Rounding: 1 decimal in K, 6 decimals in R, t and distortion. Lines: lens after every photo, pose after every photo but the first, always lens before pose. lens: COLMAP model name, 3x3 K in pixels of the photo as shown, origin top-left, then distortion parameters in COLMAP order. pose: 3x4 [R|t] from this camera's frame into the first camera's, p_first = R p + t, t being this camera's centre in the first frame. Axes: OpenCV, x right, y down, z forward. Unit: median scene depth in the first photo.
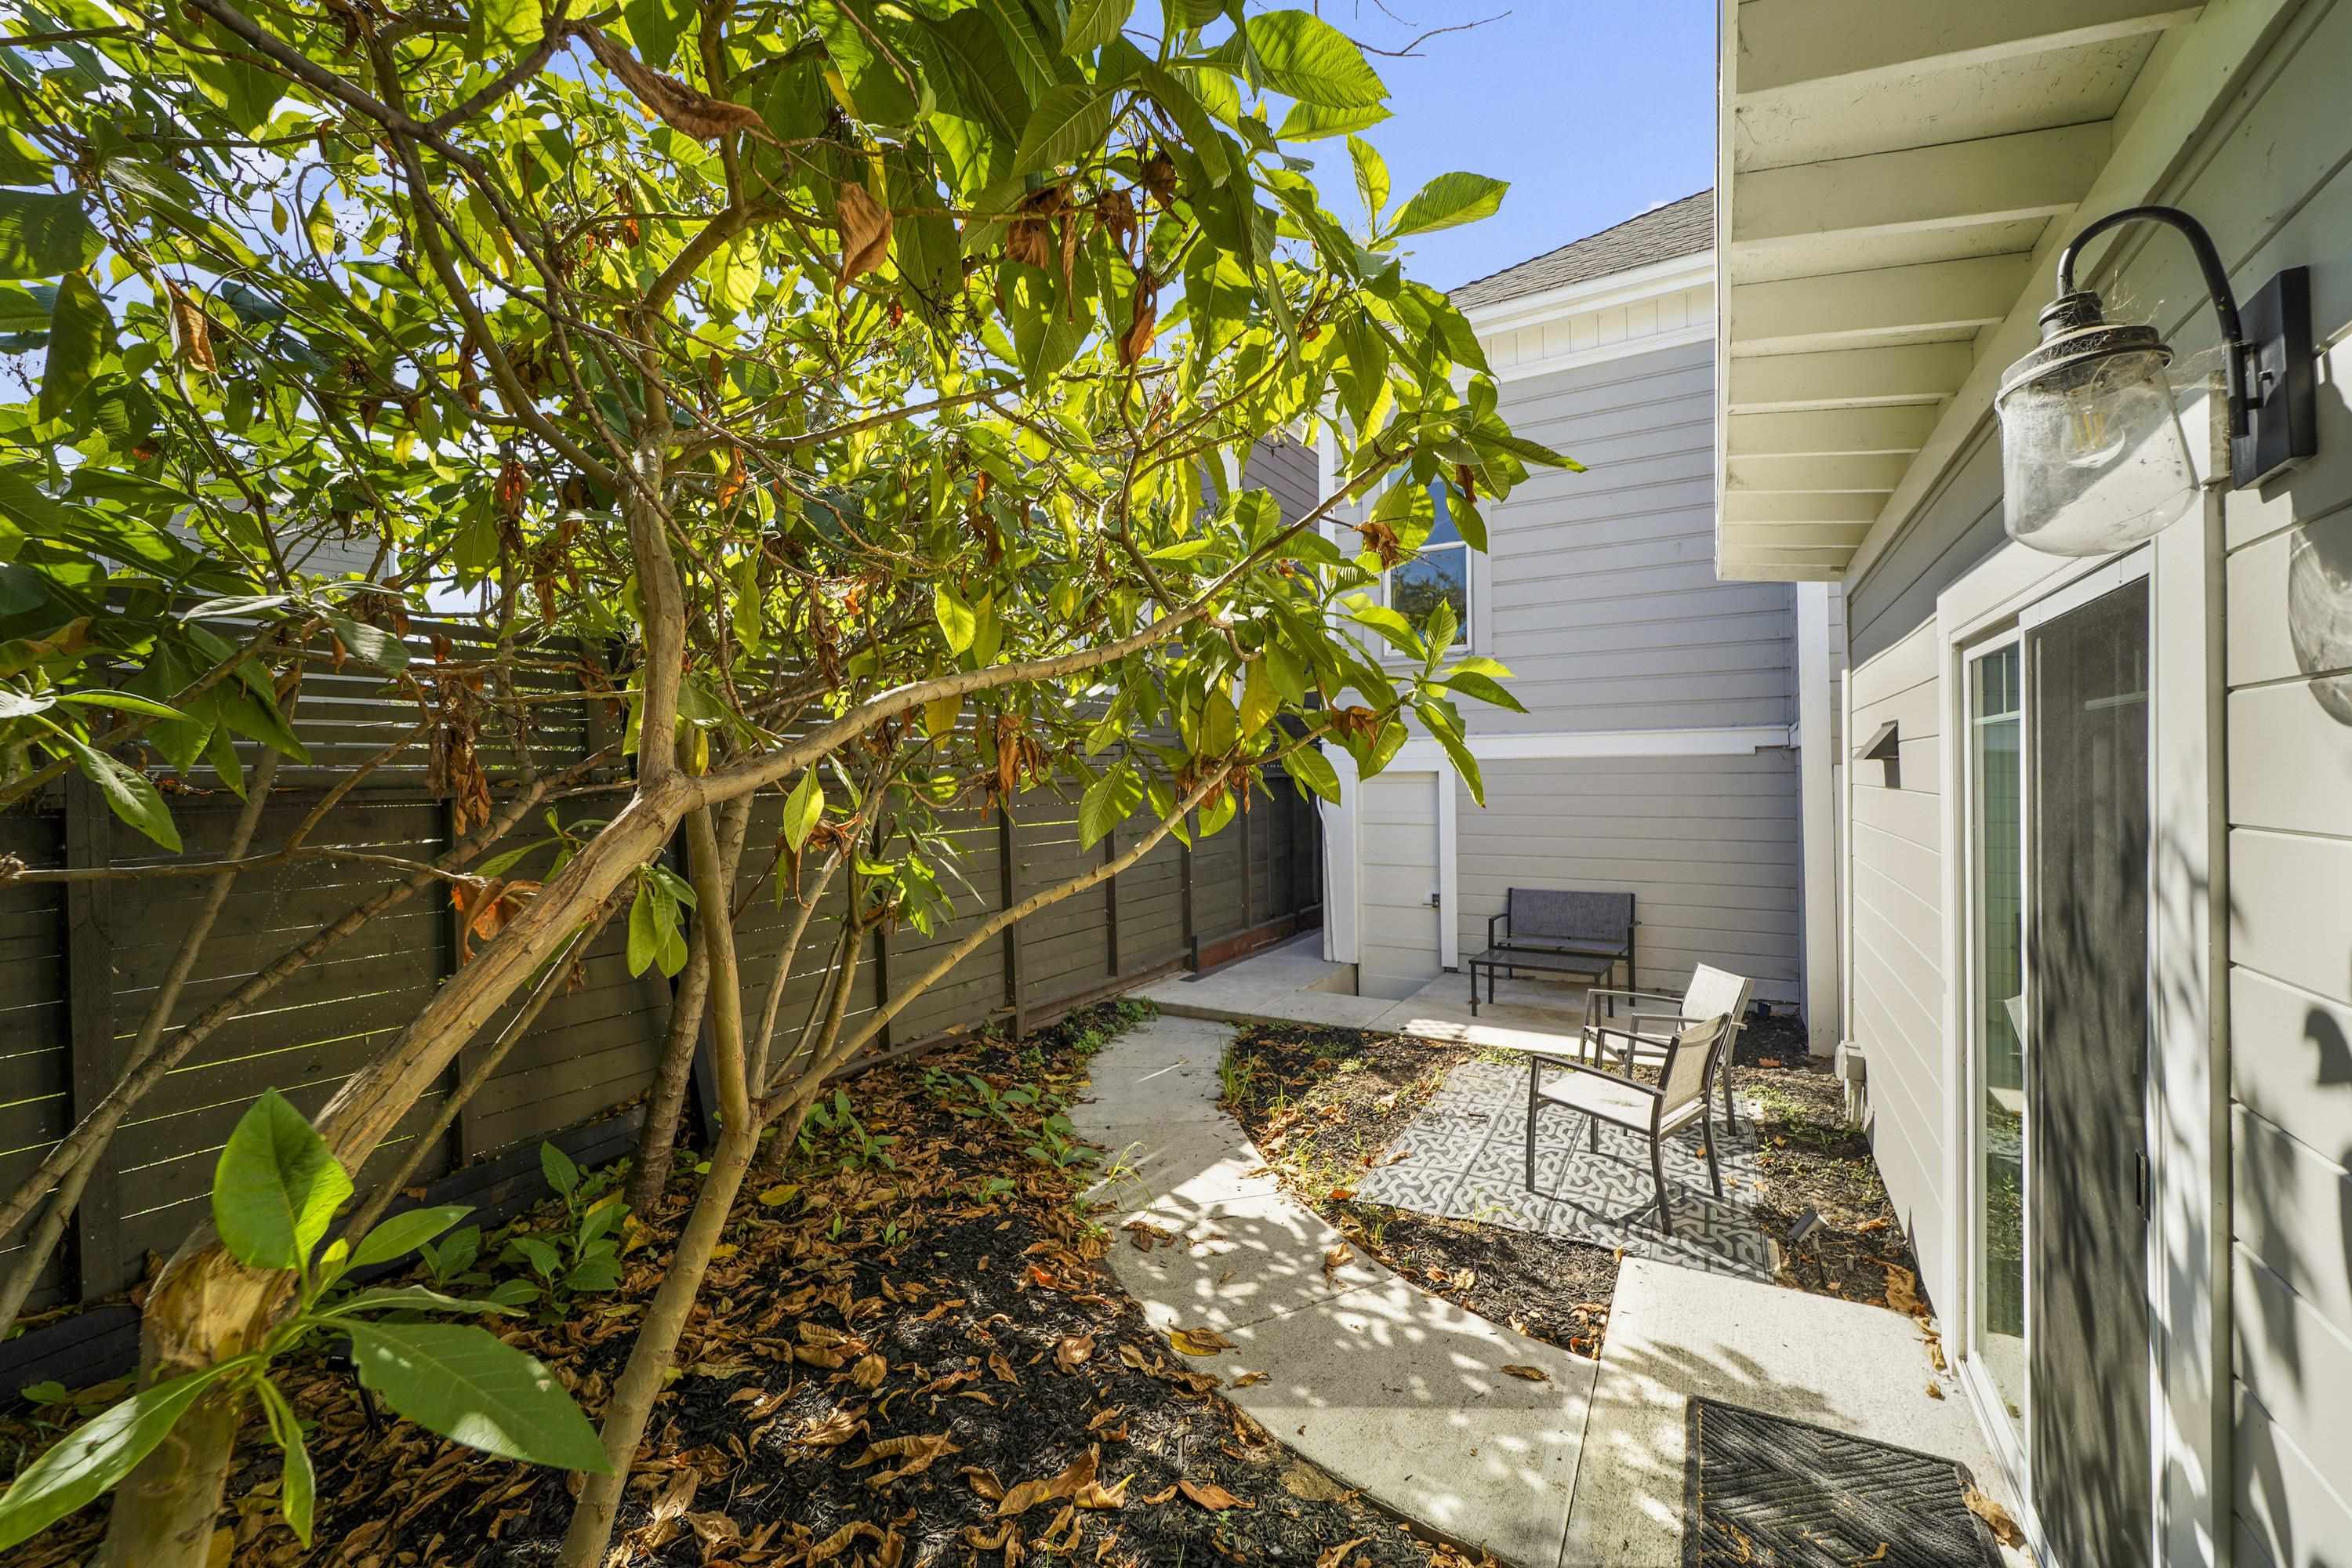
lens RADIAL K [[969.7, 0, 1176.7], [0, 969.7, 777.2], [0, 0, 1]] dist [0.016652, 0.000217]
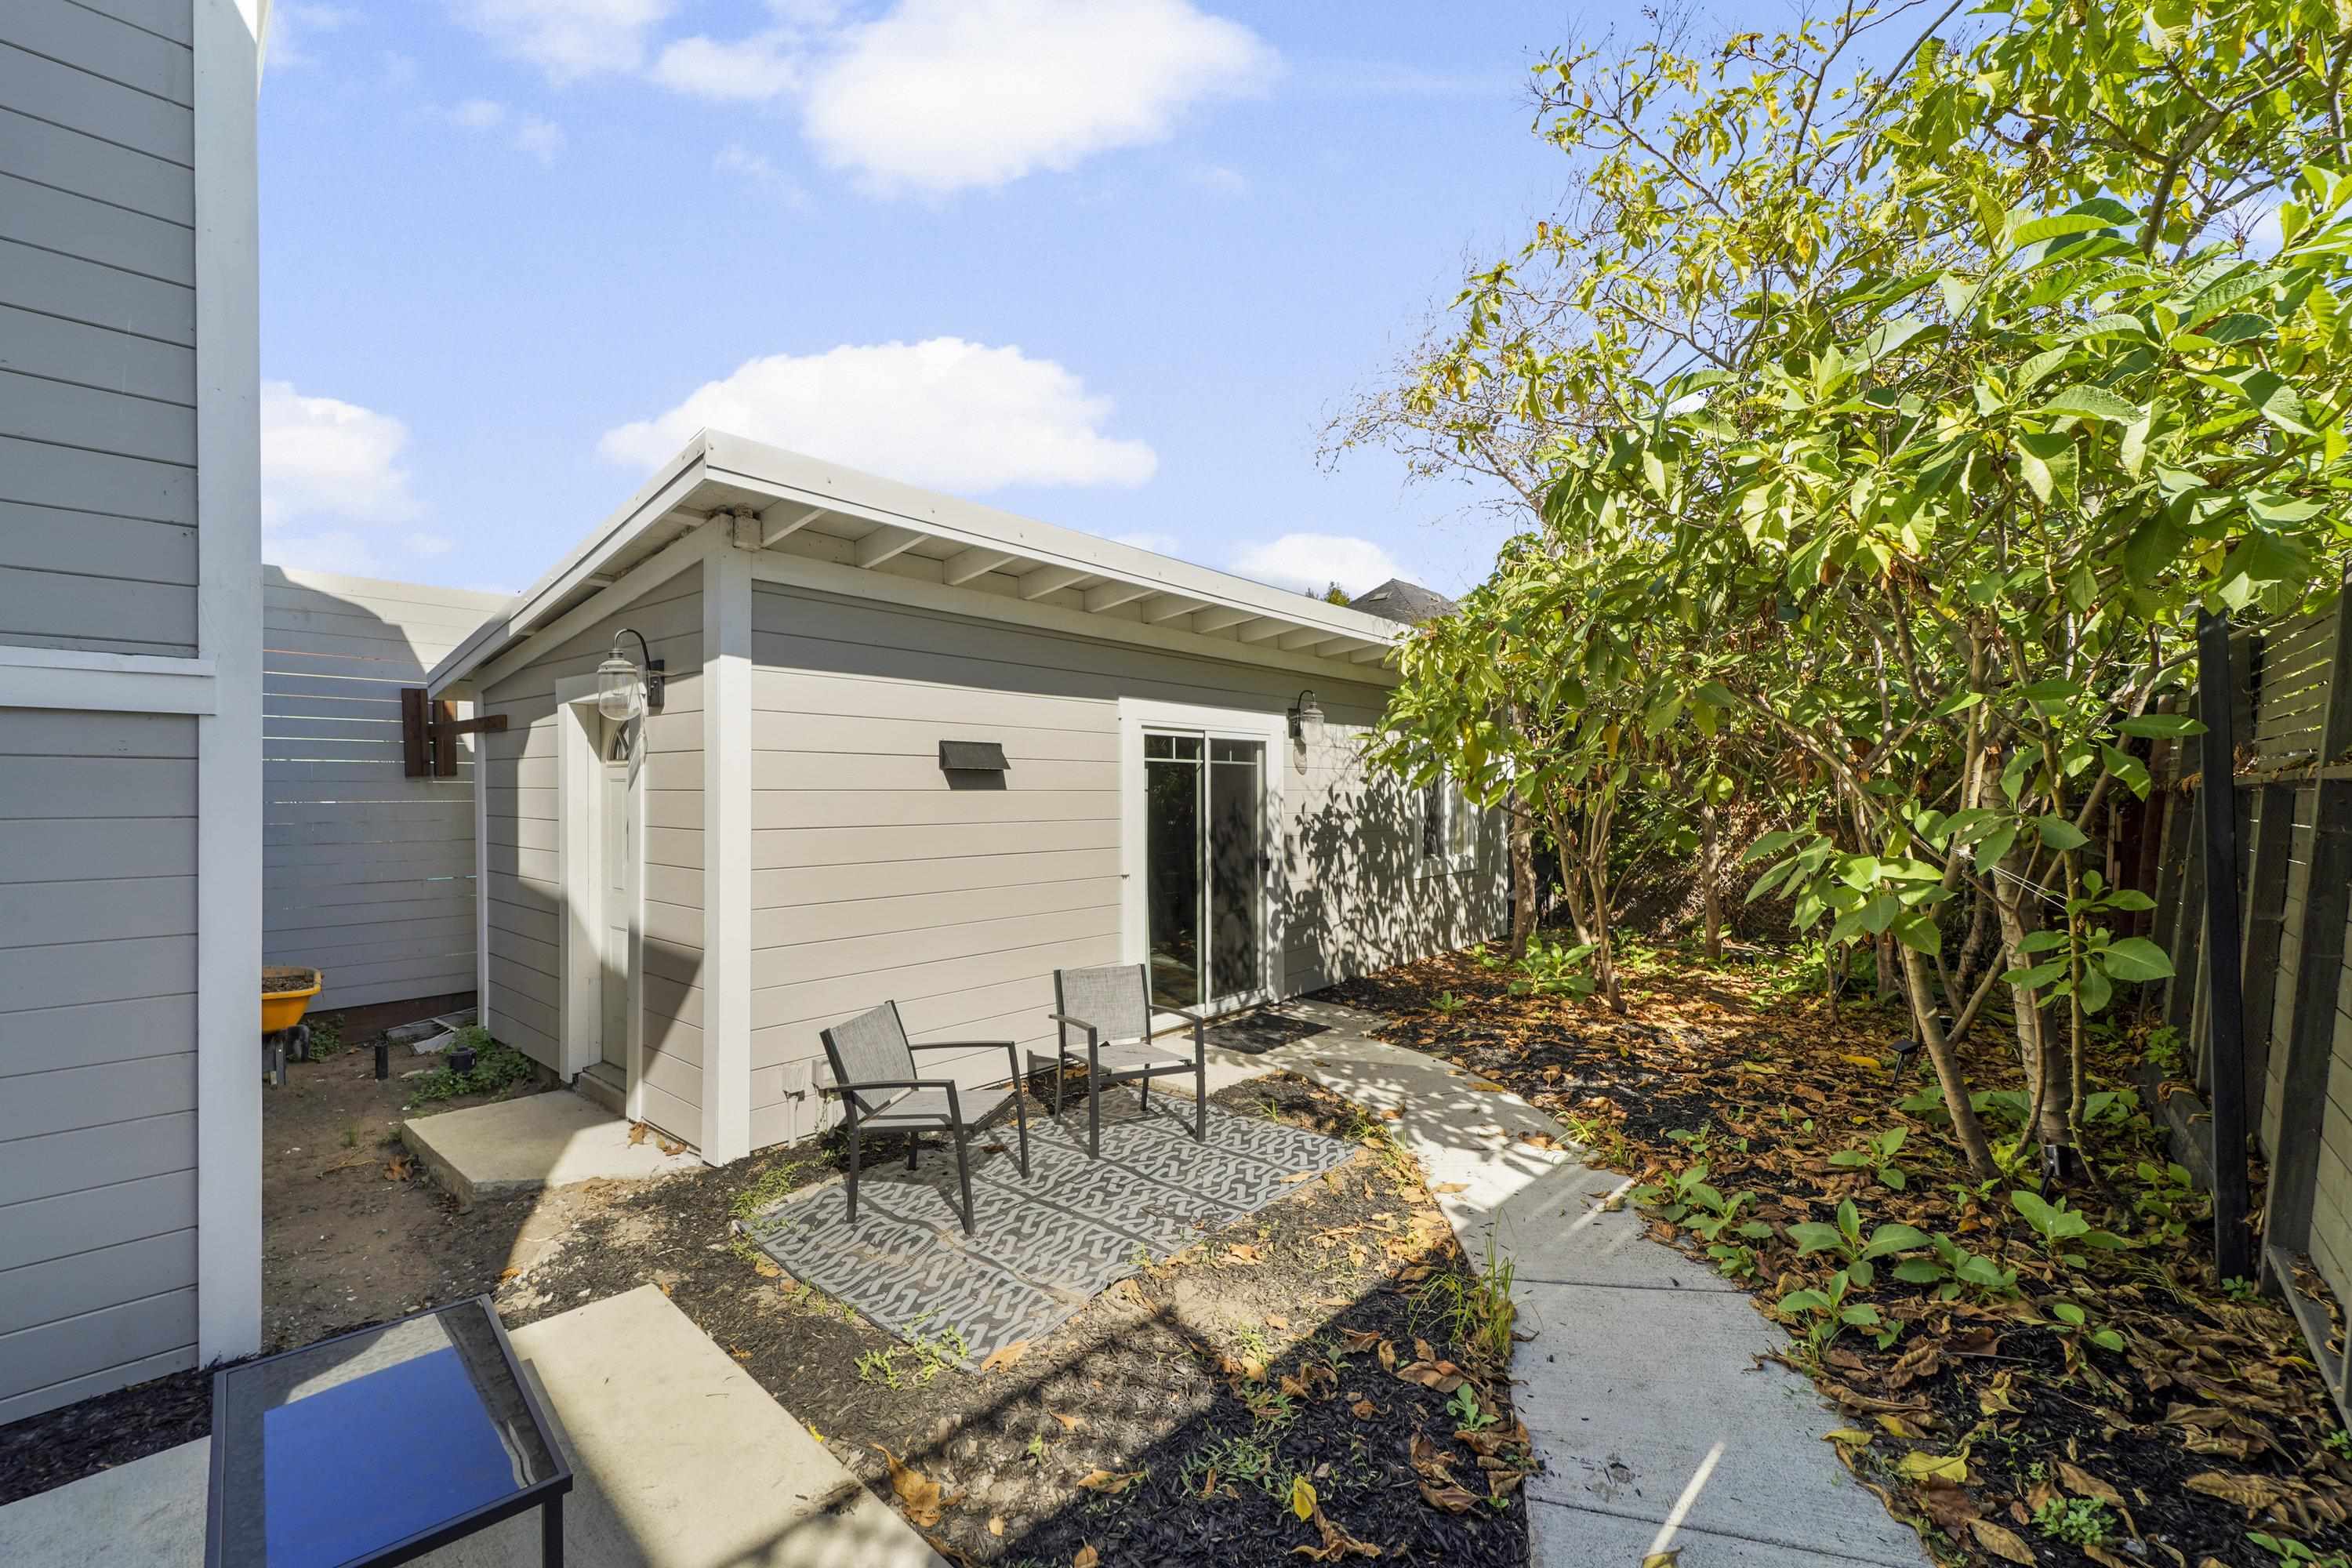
lens RADIAL K [[969.7, 0, 1160.0], [0, 969.7, 790.0], [0, 0, 1]] dist [0.016652, 0.000217]
pose [[-0.975221, 0.013912, 0.220793, 0.171312], [0.012868, 0.999898, -0.006165, 0.020852], [-0.220857, -0.003171, -0.975301, 2.411643]]
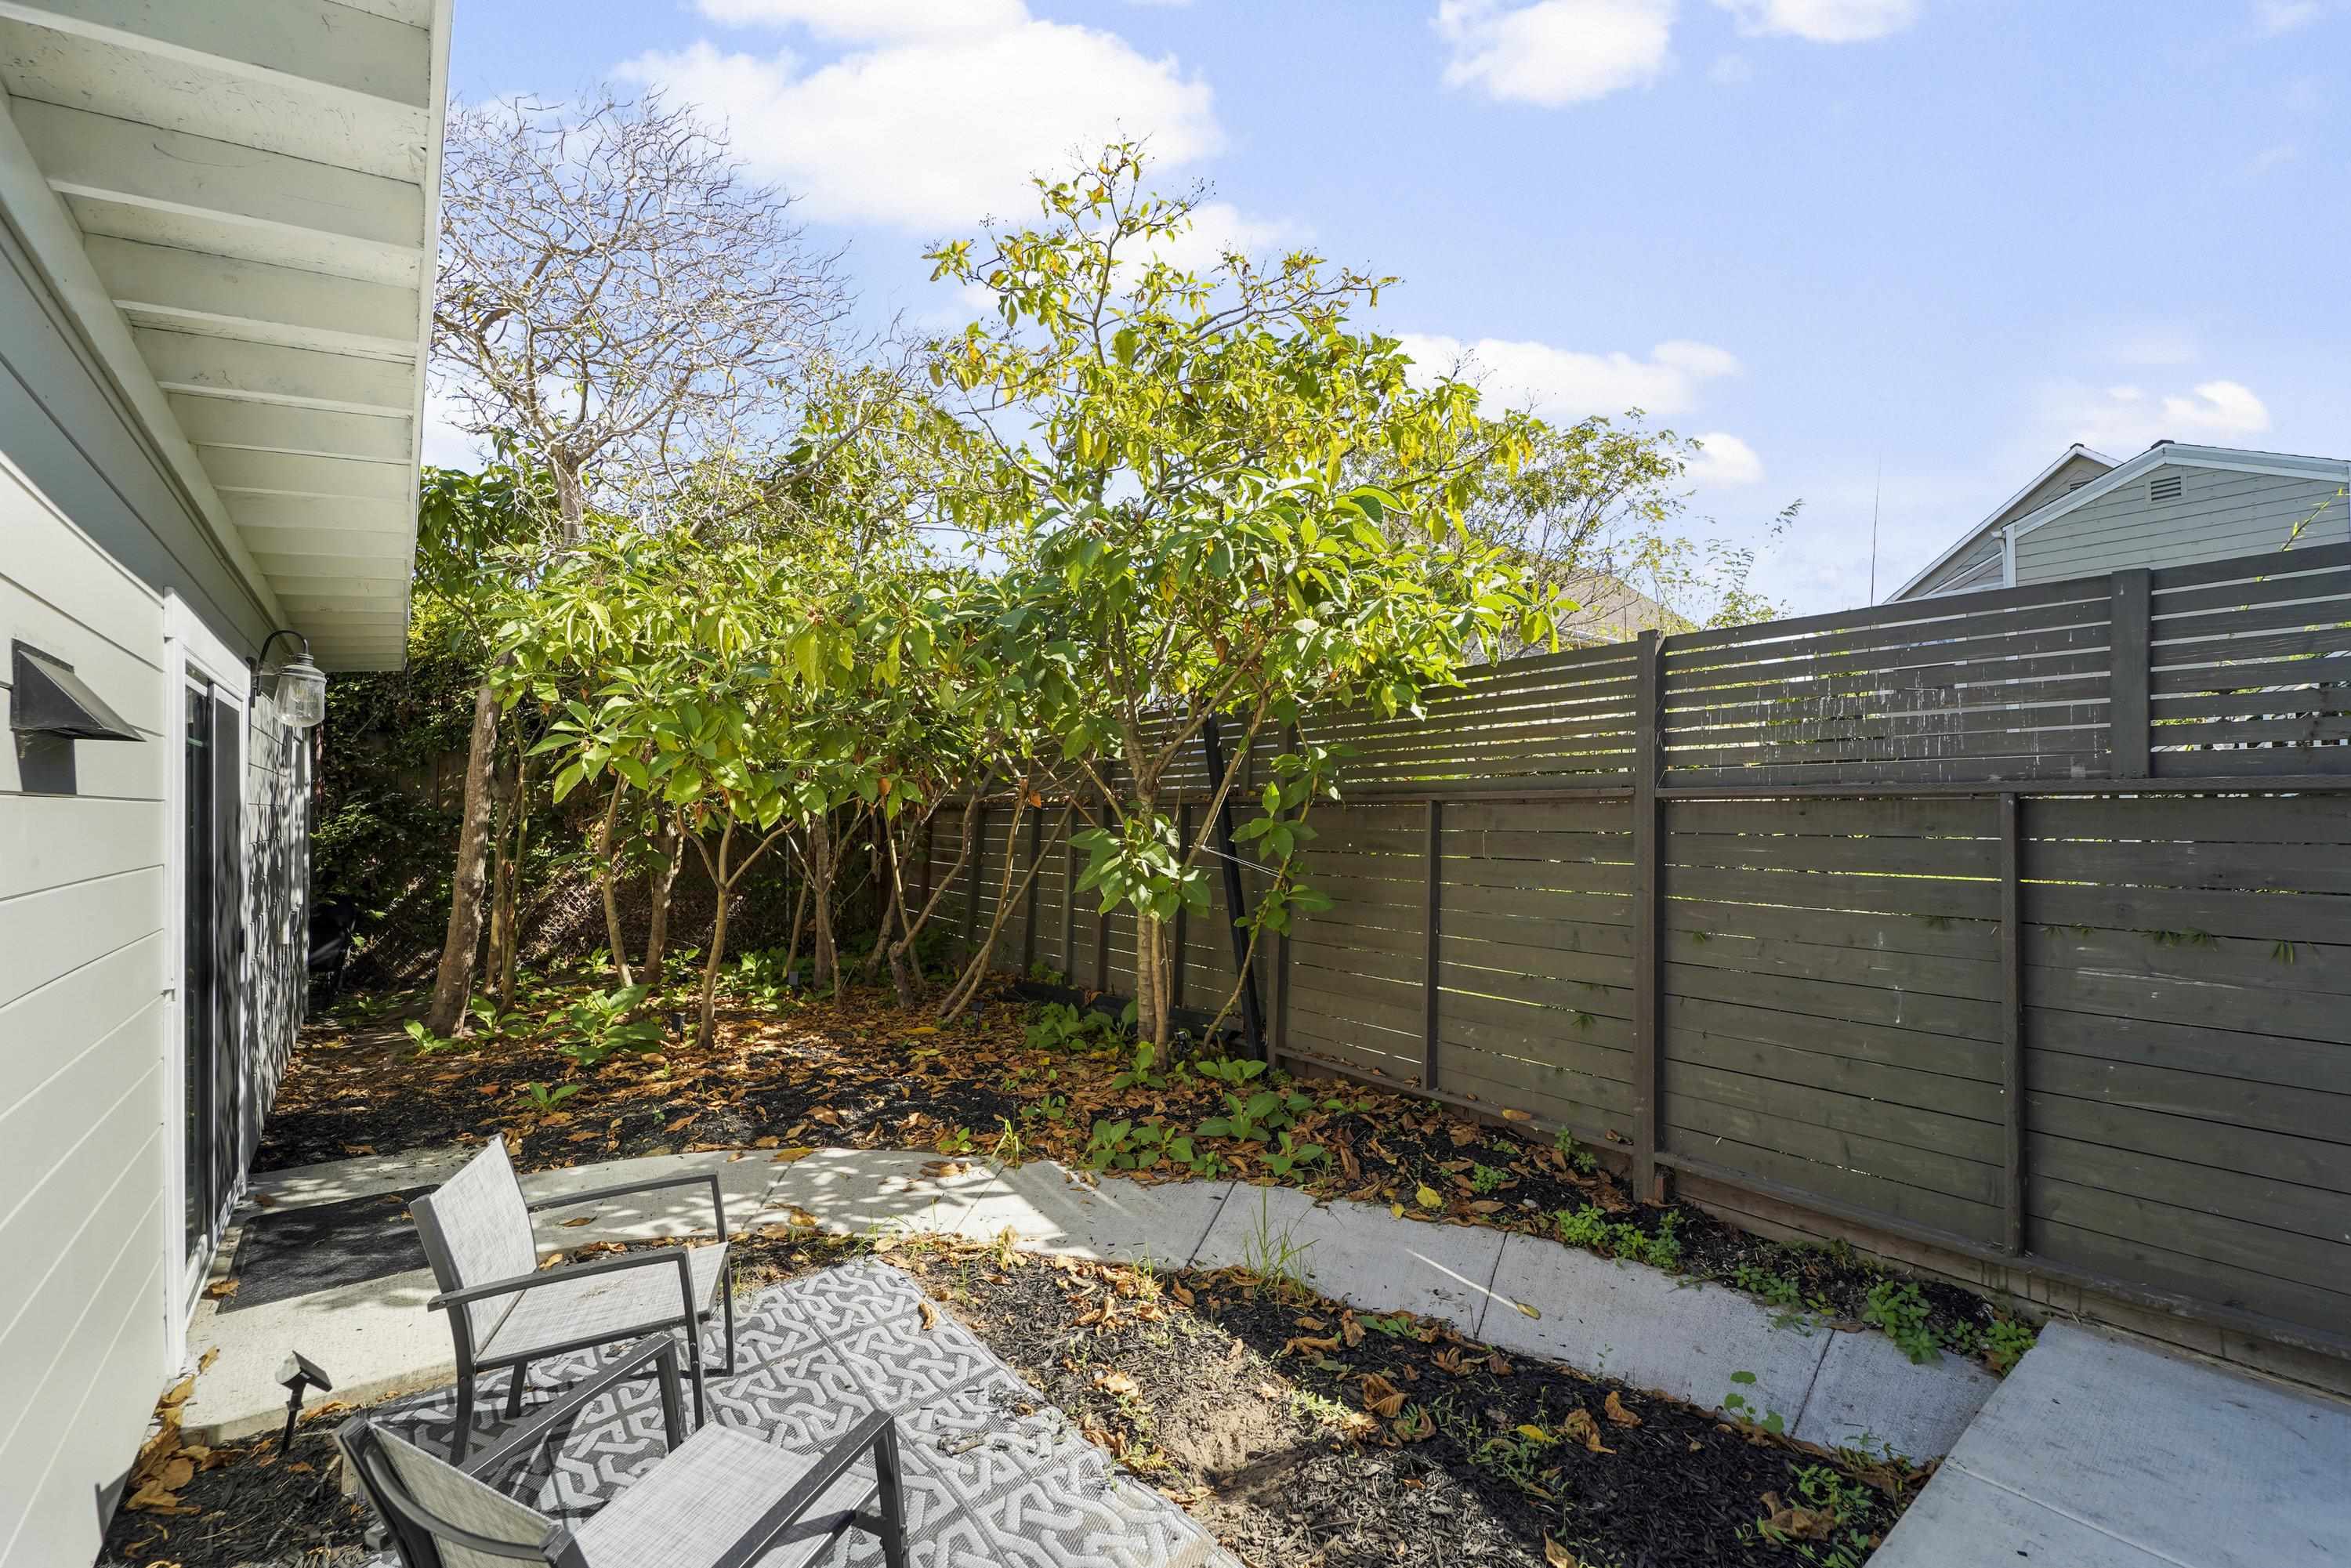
lens RADIAL K [[969.2, 0, 1164.2], [0, 969.2, 808.4], [0, 0, 1]] dist [0.016652, 0.000217]
pose [[-0.383636, 0.008485, -0.923445, 1.013433], [0.004123, 0.999964, 0.007475, 0.013968], [0.923475, -0.000940, -0.383657, 1.774058]]
